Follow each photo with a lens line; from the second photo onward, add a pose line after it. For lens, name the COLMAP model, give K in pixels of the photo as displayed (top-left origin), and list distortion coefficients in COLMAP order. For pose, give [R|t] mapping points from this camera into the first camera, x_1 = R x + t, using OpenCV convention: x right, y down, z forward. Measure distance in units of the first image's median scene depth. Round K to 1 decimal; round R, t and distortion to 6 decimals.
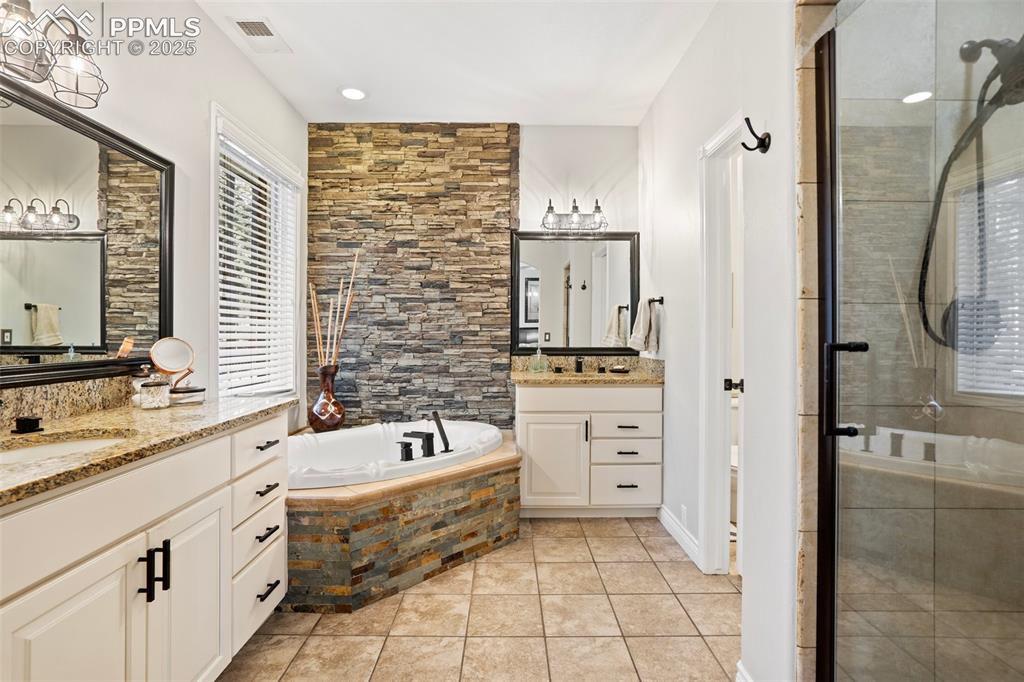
lens RADIAL K [[474.1, 0, 509.2], [0, 474.1, 333.7], [0, 0, 1]] dist [-0.032301, 0.000239]
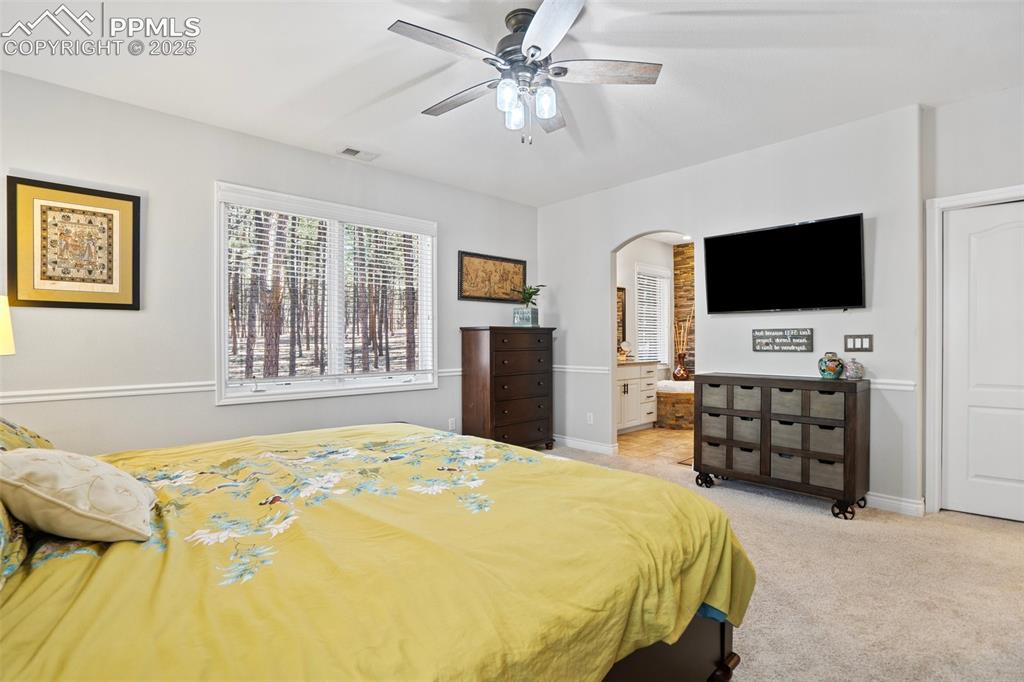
lens RADIAL K [[479.8, 0, 512.0], [0, 479.8, 341.0], [0, 0, 1]] dist [-0.056485, 0.000032]
pose [[0.677919, -0.001764, -0.735134, 1.213108], [0.005965, 0.999977, 0.003101, -0.008679], [0.735112, -0.006487, 0.677914, -1.877528]]
